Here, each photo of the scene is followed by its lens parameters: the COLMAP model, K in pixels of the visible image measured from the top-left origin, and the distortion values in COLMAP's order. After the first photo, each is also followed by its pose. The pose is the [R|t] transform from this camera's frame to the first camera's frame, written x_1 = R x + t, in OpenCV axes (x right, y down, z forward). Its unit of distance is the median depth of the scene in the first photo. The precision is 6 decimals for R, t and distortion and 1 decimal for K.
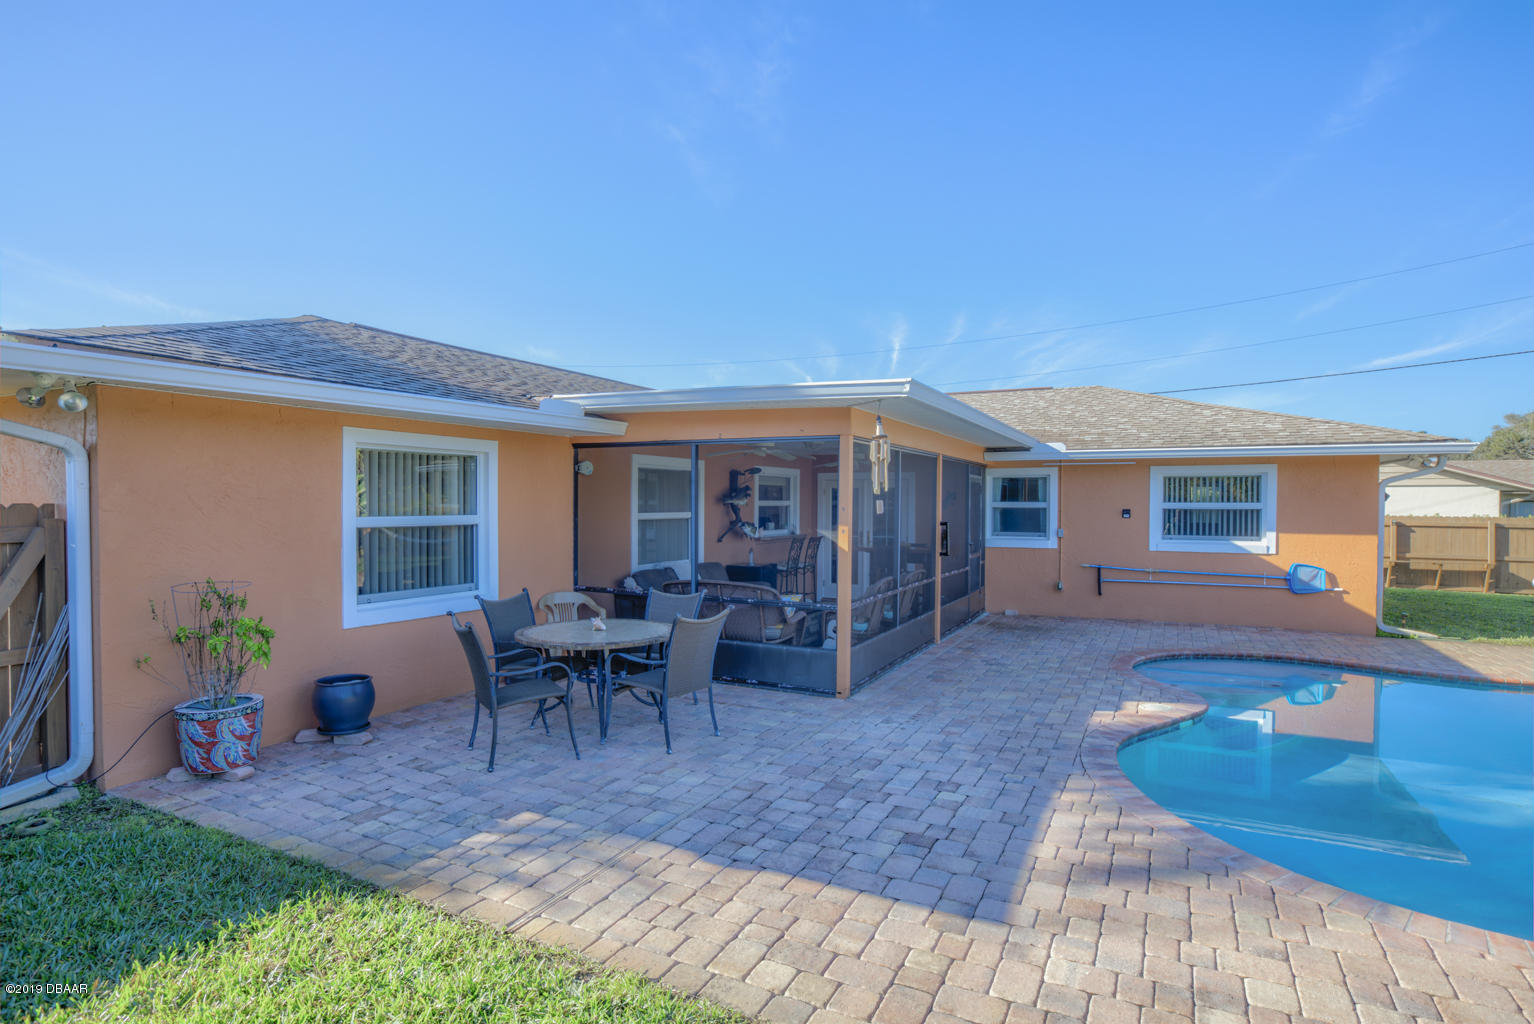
lens RADIAL K [[793.7, 0, 770.5], [0, 793.7, 511.5], [0, 0, 1]] dist [0.002467, 0.000608]
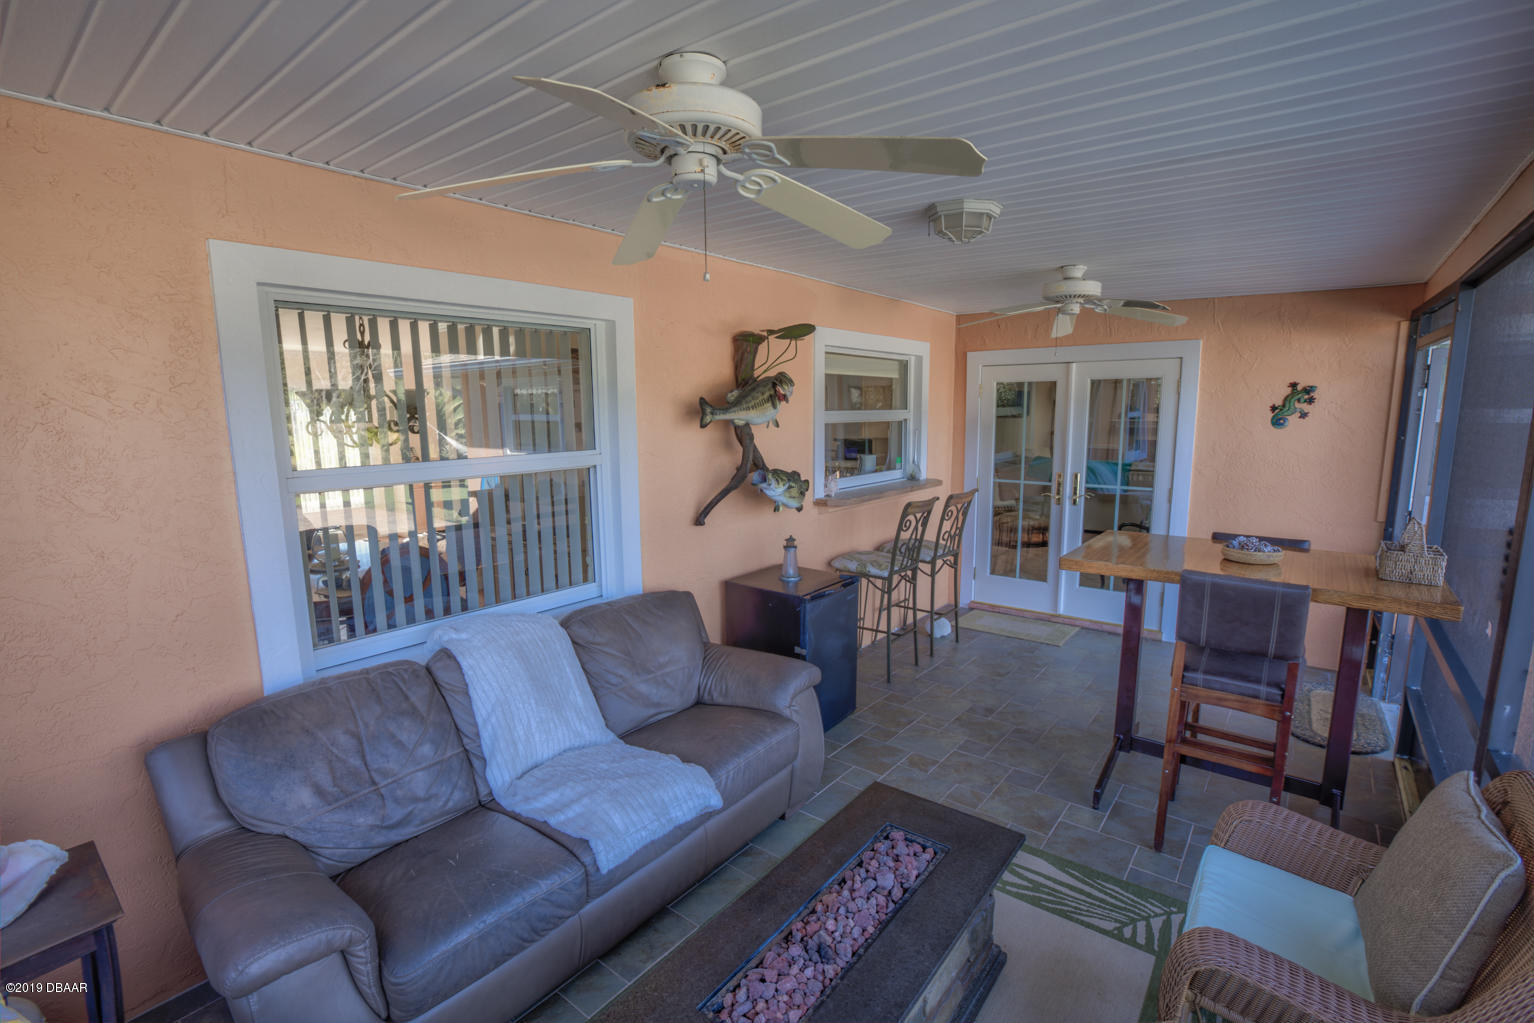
lens RADIAL K [[703.8, 0, 764.9], [0, 703.8, 515.4], [0, 0, 1]] dist [-0.020416, 0.010484]
pose [[0.976809, 0.021318, -0.213050, 0.037038], [0.007594, 0.990956, 0.133976, -0.009766], [0.213979, -0.132487, 0.967812, 0.662210]]
